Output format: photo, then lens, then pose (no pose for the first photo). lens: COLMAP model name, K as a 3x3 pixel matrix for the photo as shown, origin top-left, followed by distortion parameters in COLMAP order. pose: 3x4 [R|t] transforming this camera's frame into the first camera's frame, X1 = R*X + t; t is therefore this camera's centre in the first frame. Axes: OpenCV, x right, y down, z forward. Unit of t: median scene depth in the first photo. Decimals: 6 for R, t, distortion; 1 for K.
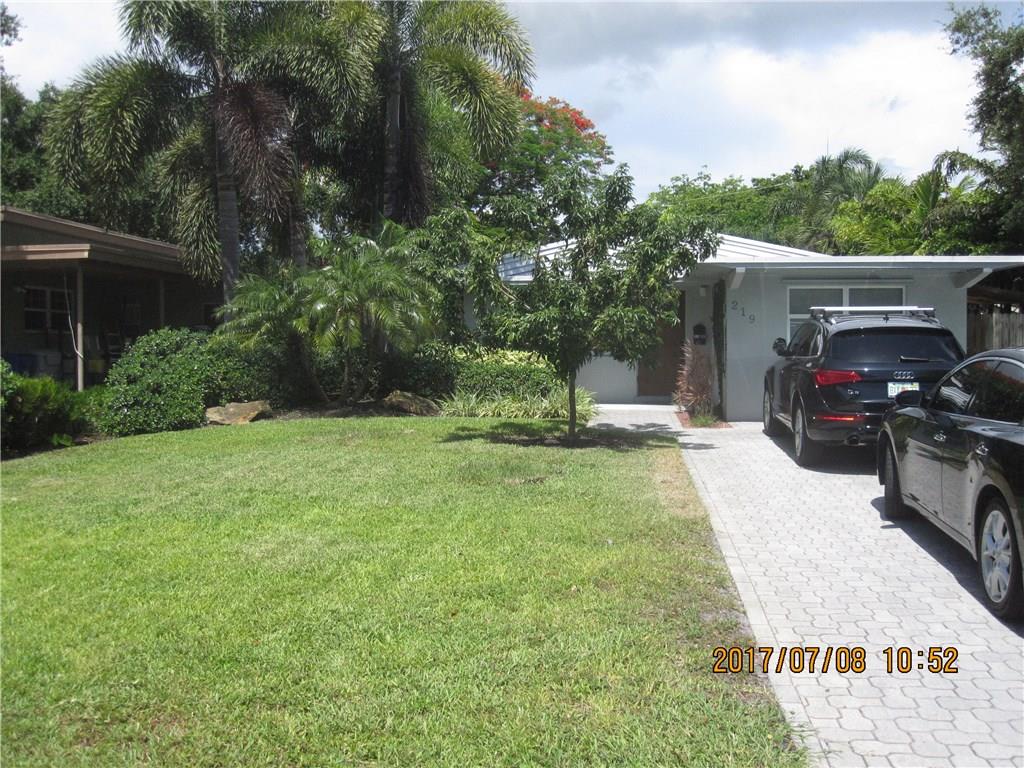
lens RADIAL K [[993.4, 0, 512.0], [0, 993.4, 384.0], [0, 0, 1]] dist [-0.080627, 0.036237]
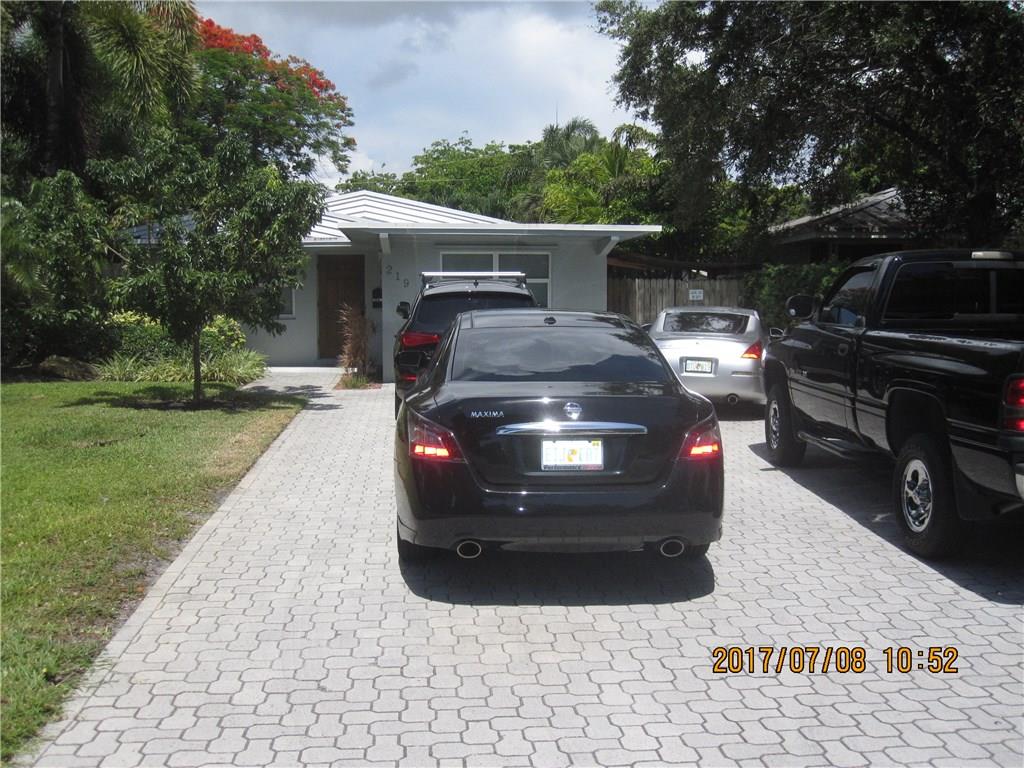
lens RADIAL K [[993.4, 0, 512.0], [0, 993.4, 384.0], [0, 0, 1]] dist [-0.080627, 0.036237]
pose [[0.978576, -0.012874, 0.205484, 0.131230], [0.005206, 0.999271, 0.037815, 0.000713], [-0.205821, -0.035935, 0.977930, -0.036390]]
